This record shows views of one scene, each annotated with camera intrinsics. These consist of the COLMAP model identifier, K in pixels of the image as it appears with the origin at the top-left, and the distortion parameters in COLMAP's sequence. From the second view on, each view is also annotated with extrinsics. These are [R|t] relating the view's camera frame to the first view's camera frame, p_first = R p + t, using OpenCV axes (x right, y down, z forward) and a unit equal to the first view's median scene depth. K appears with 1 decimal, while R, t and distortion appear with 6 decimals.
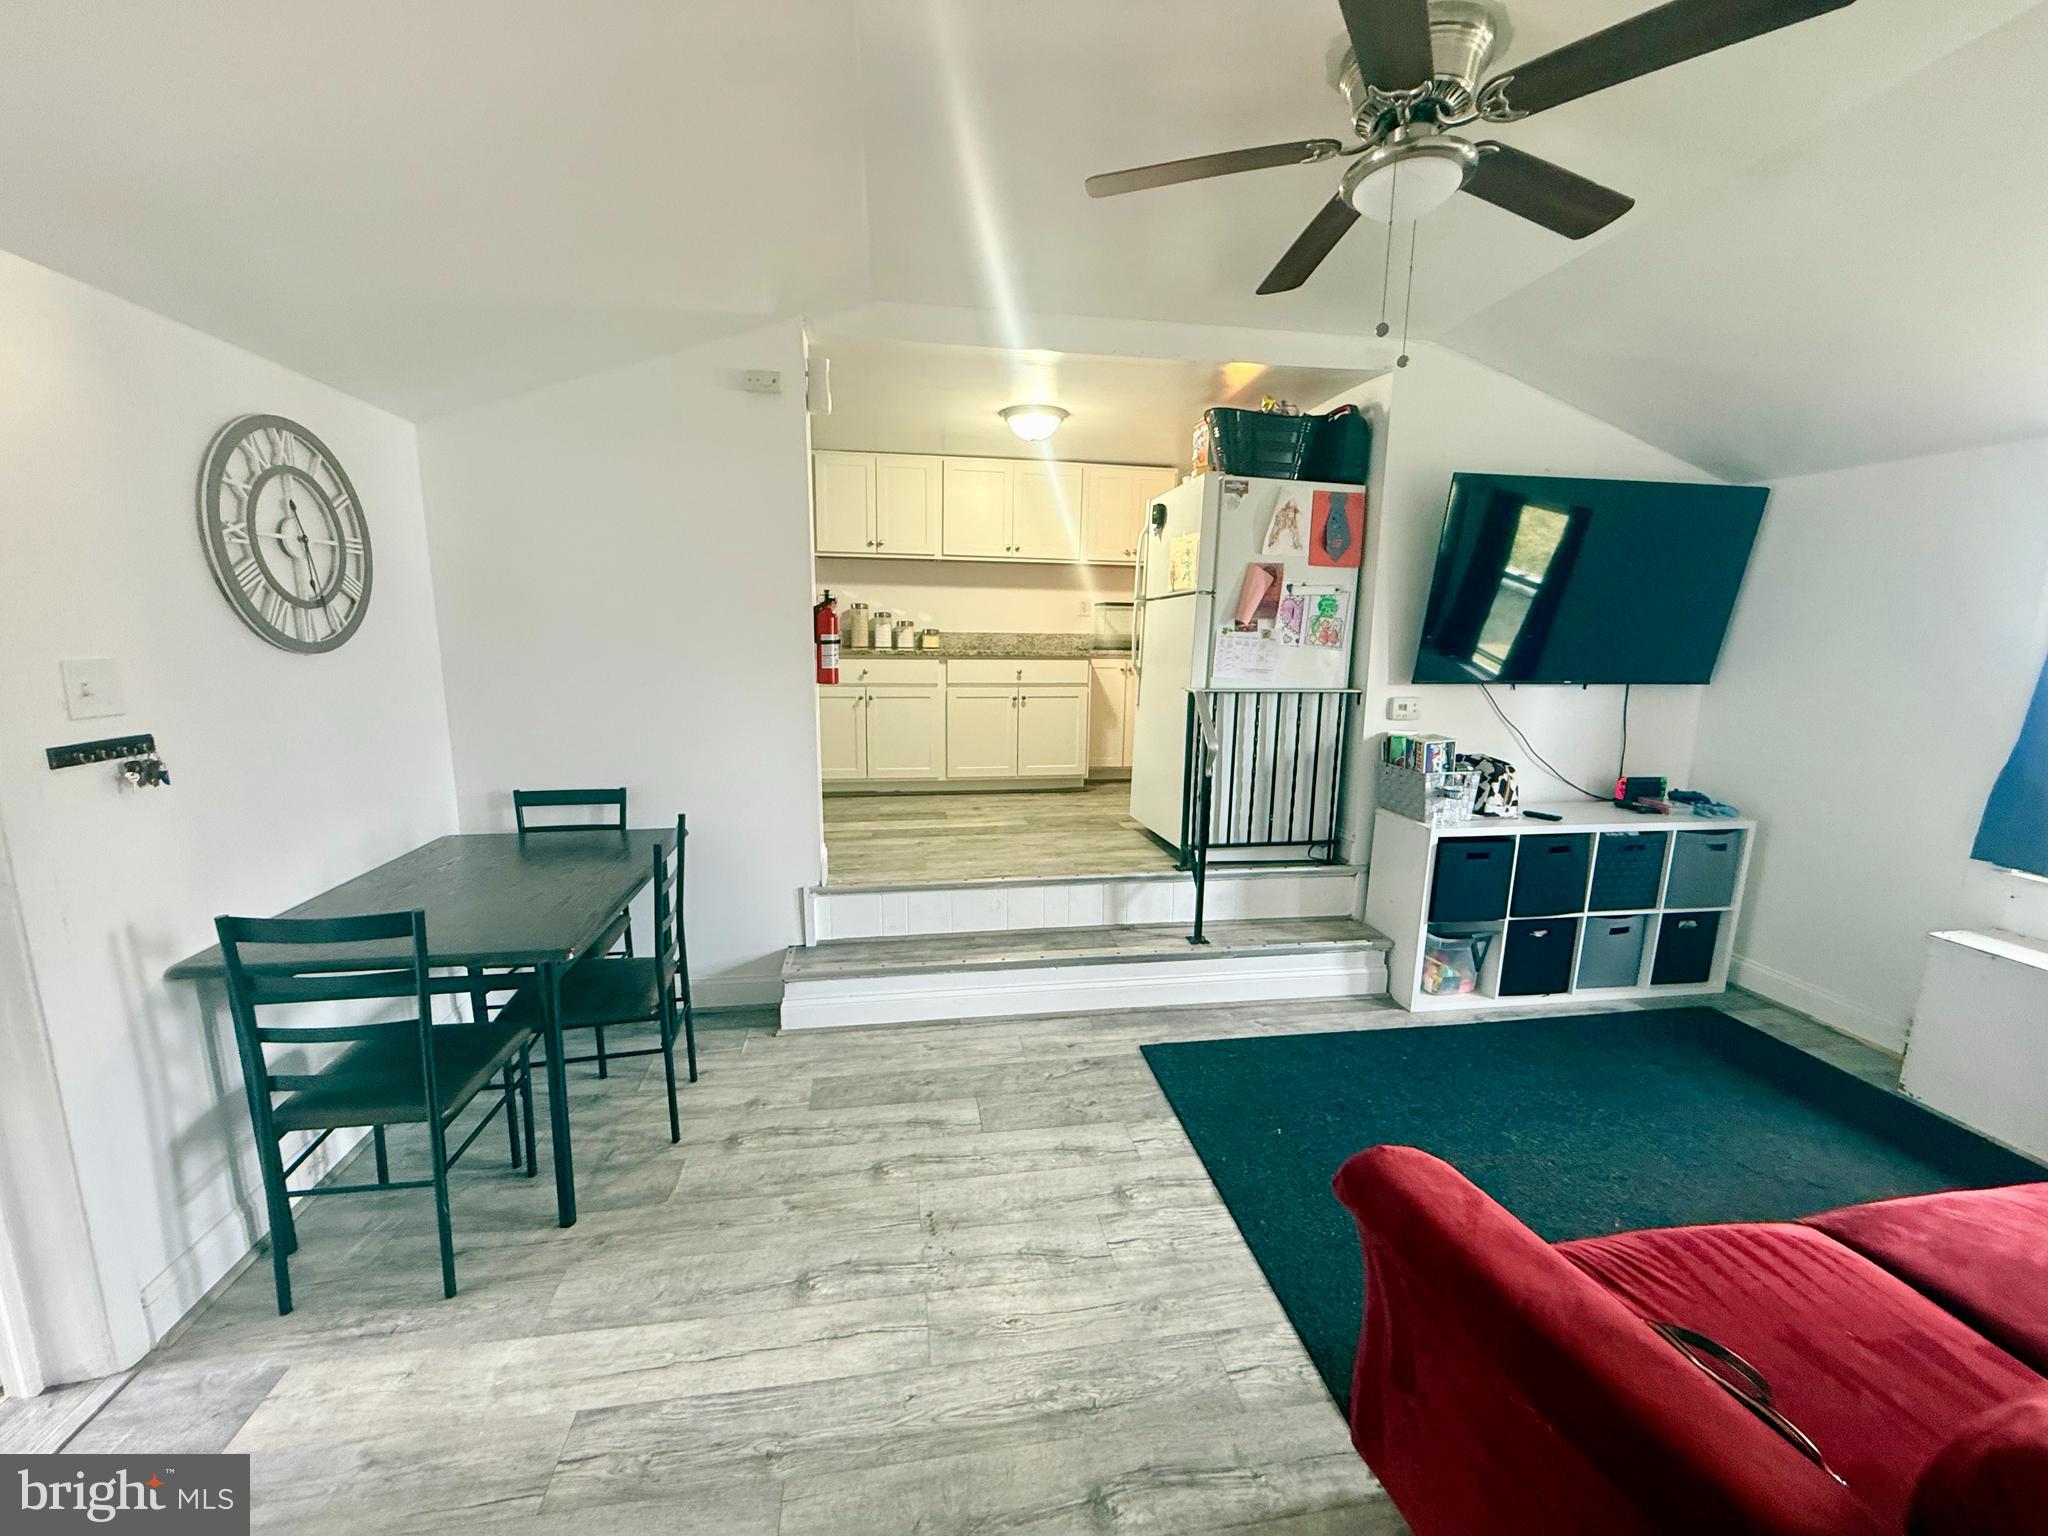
lens RADIAL K [[818.1, 0, 1019.1], [0, 818.1, 765.0], [0, 0, 1]] dist [-0.001454, 0.000501]
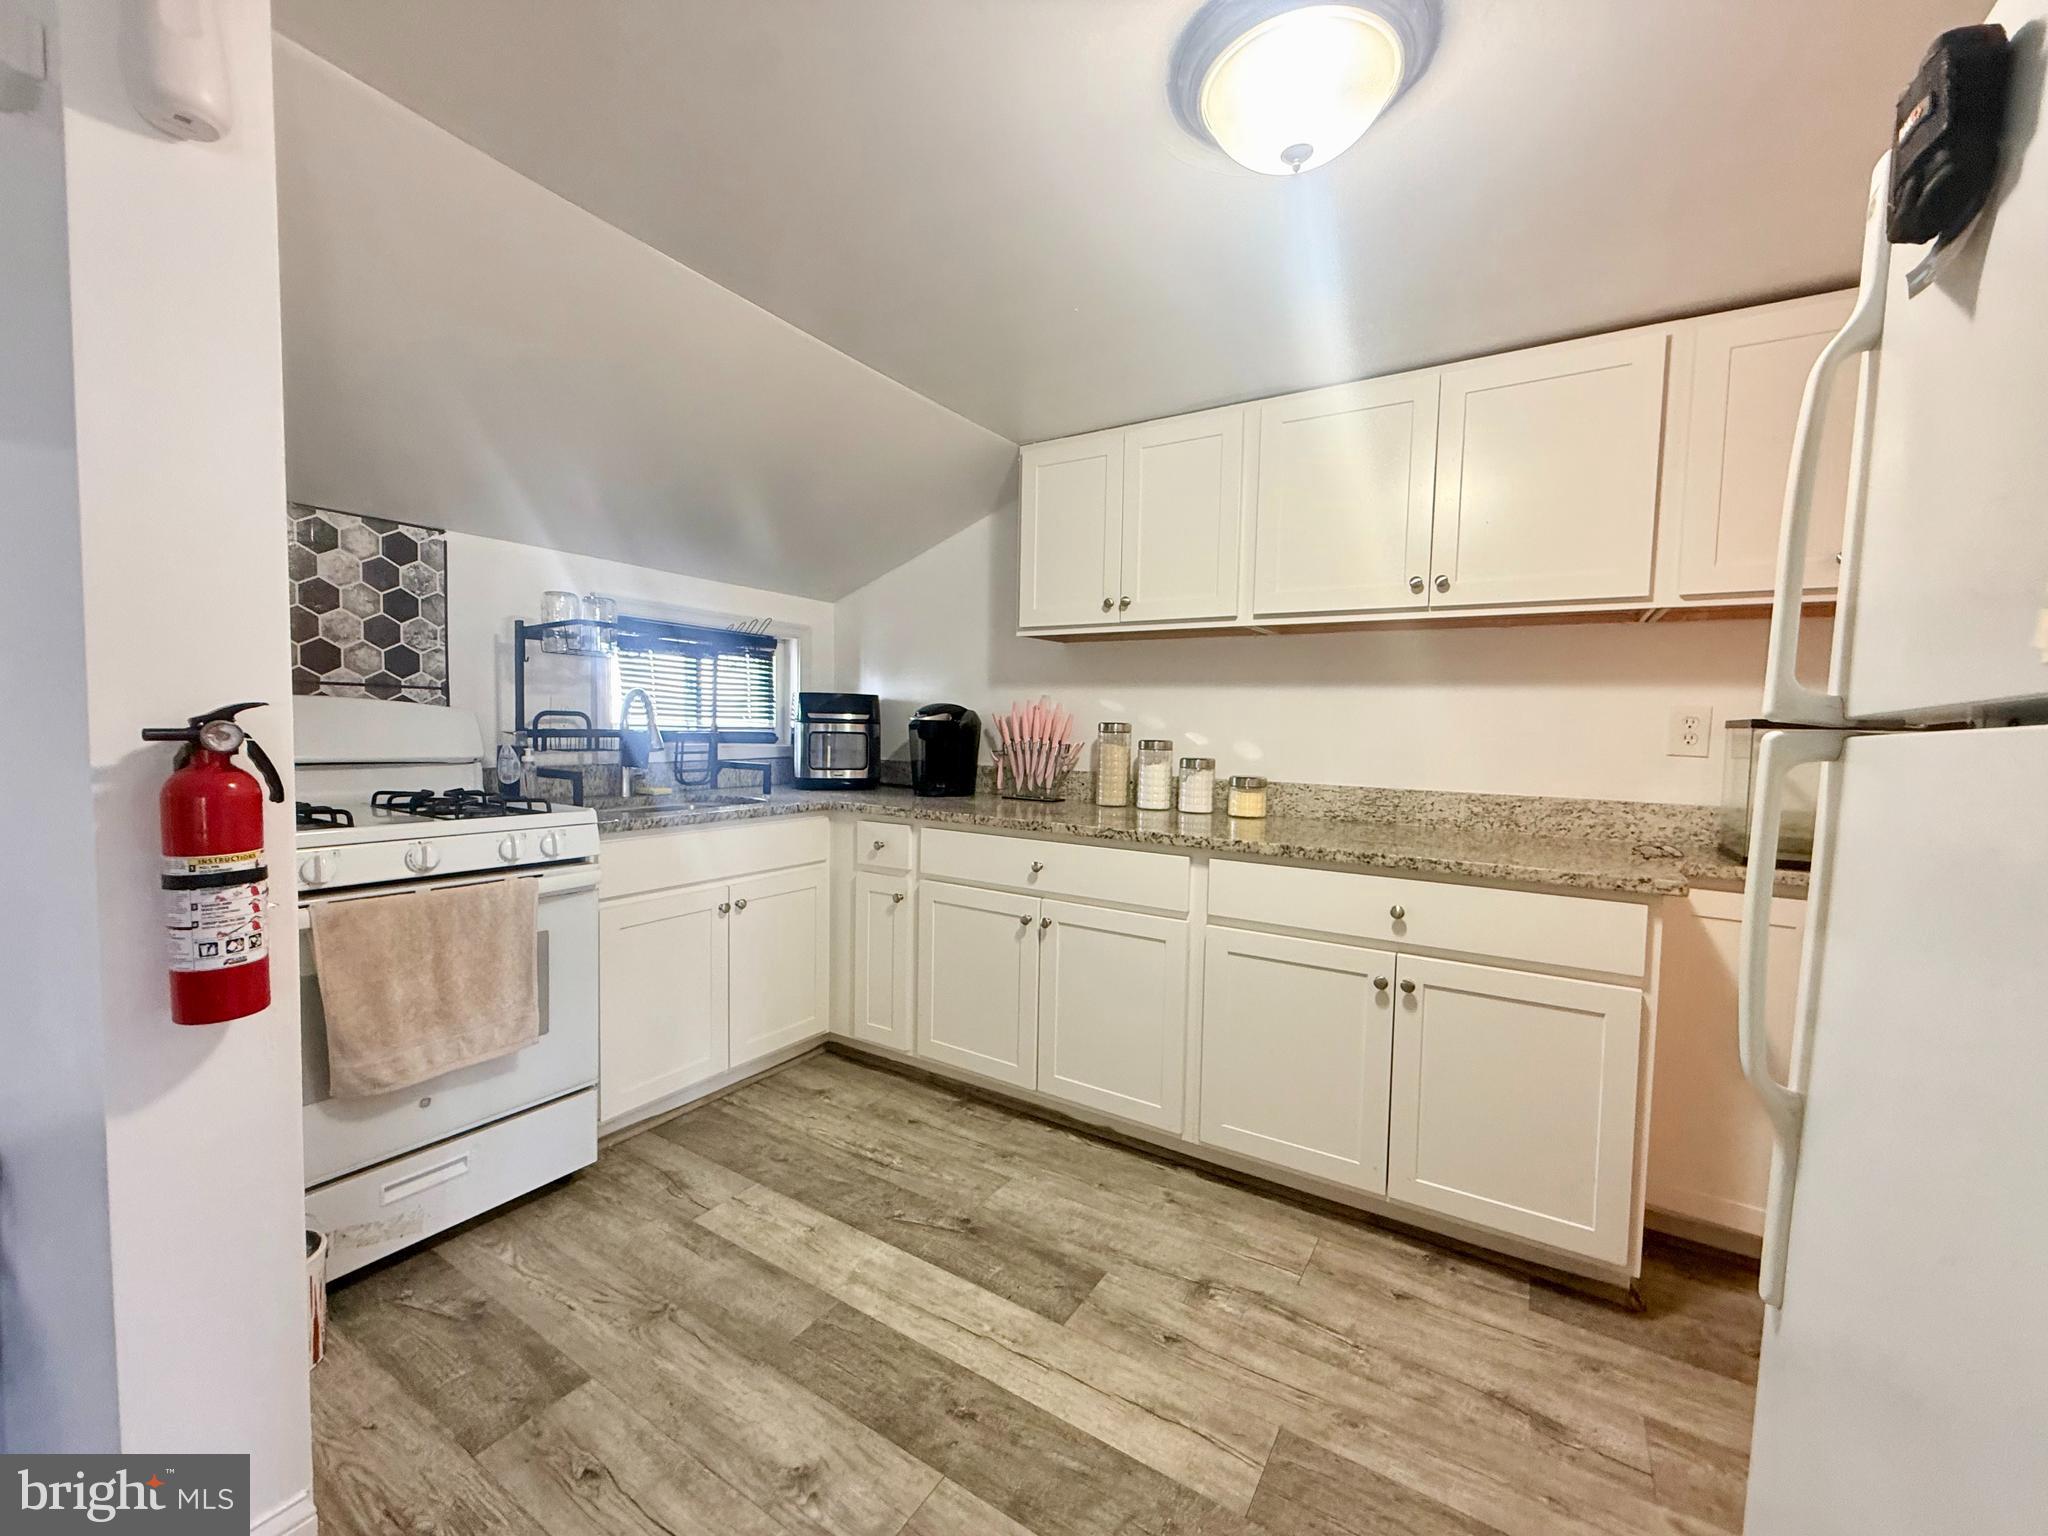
lens RADIAL K [[818.1, 0, 1019.1], [0, 818.1, 768.6], [0, 0, 1]] dist [-0.001454, 0.000501]
pose [[0.746375, 0.037472, -0.664470, 0.165382], [-0.120225, 0.989579, -0.079239, -0.187984], [0.654576, 0.139027, 0.743102, 0.905924]]
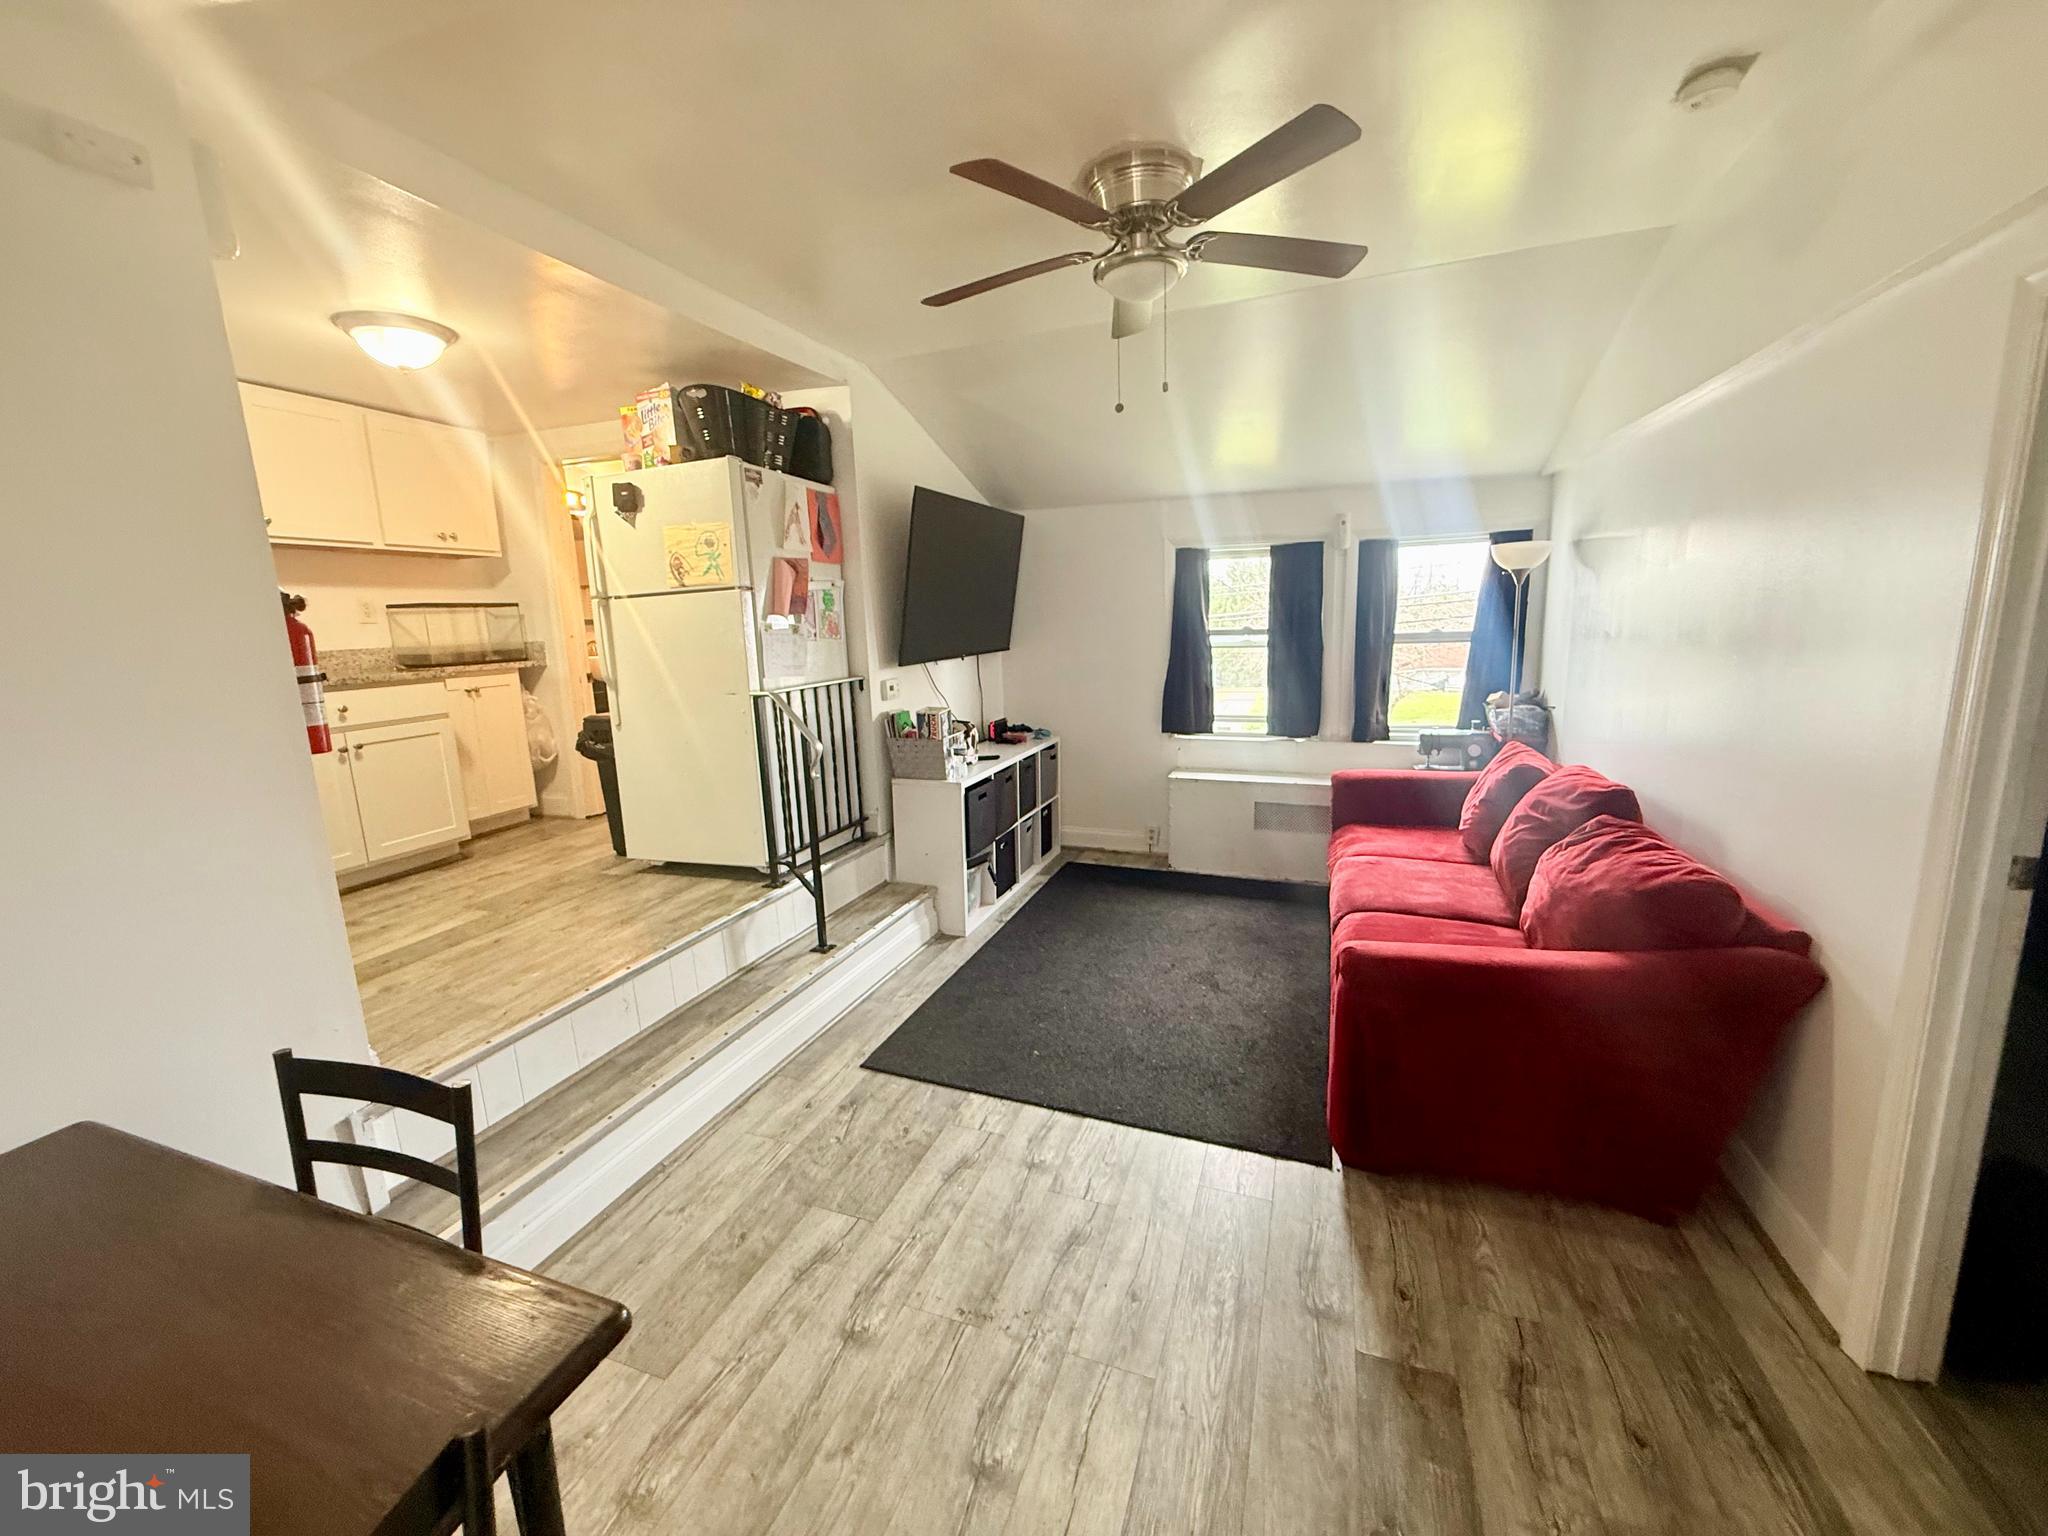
lens RADIAL K [[818.1, 0, 1019.6], [0, 818.1, 764.3], [0, 0, 1]] dist [-0.001454, 0.000501]
pose [[0.492734, -0.187530, 0.849733, -0.444854], [0.184317, 0.976837, 0.108701, -0.059942], [-0.850435, 0.103060, 0.515886, 0.282387]]
